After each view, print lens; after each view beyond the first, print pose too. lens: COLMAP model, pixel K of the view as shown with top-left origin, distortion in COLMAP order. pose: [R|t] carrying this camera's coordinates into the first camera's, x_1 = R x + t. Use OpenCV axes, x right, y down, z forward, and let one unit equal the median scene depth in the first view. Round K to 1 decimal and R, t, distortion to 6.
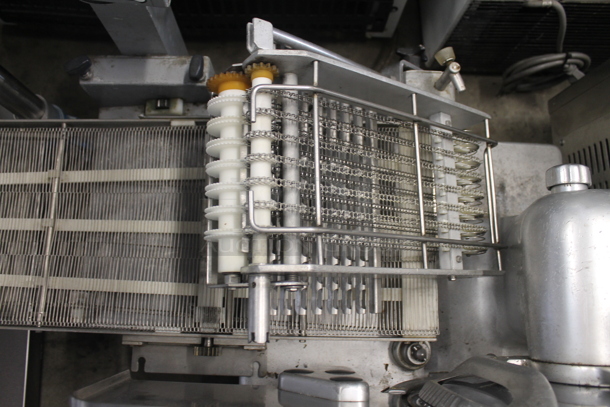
lens RADIAL K [[522.8, 0, 303.9], [0, 522.8, 186.6], [0, 0, 1]] dist [-0.139420, 0.093014]
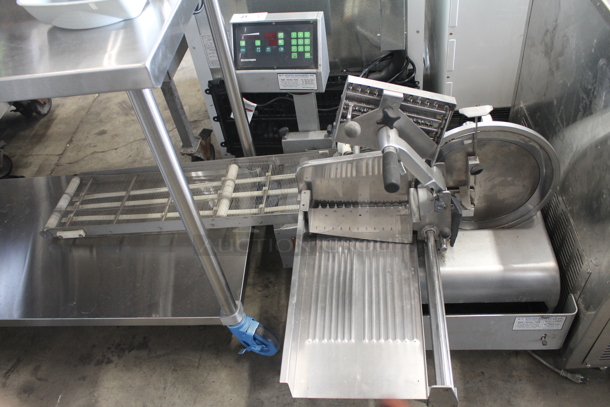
lens RADIAL K [[522.8, 0, 306.4], [0, 522.8, 200.1], [0, 0, 1]] dist [-0.139420, 0.093014]
pose [[0.986145, -0.058376, -0.155277, 0.064541], [-0.032403, 0.850219, -0.525431, 1.425305], [0.162692, 0.523183, 0.836547, -1.002183]]
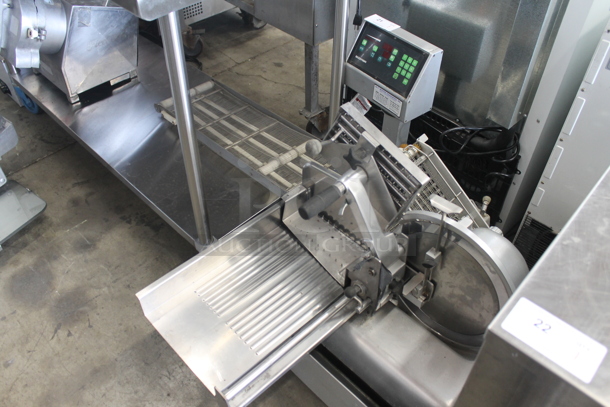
lens RADIAL K [[522.8, 0, 303.3], [0, 522.8, 201.3], [0, 0, 1]] dist [-0.139420, 0.093014]
pose [[0.700483, 0.486890, -0.521787, 0.886093], [-0.695440, 0.629882, -0.345851, 1.092616], [0.160273, 0.605134, 0.779824, -0.936074]]
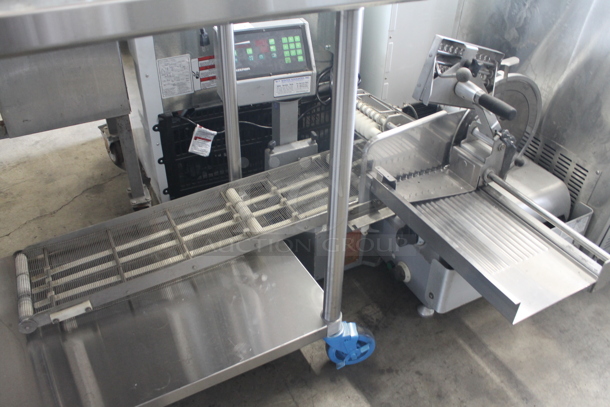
lens RADIAL K [[522.8, 0, 303.2], [0, 522.8, 203.9], [0, 0, 1]] dist [-0.139420, 0.093014]
pose [[0.882419, -0.288939, 0.371282, -1.315263], [0.460528, 0.691834, -0.556129, 1.430471], [-0.096178, 0.661725, 0.743552, -0.715739]]
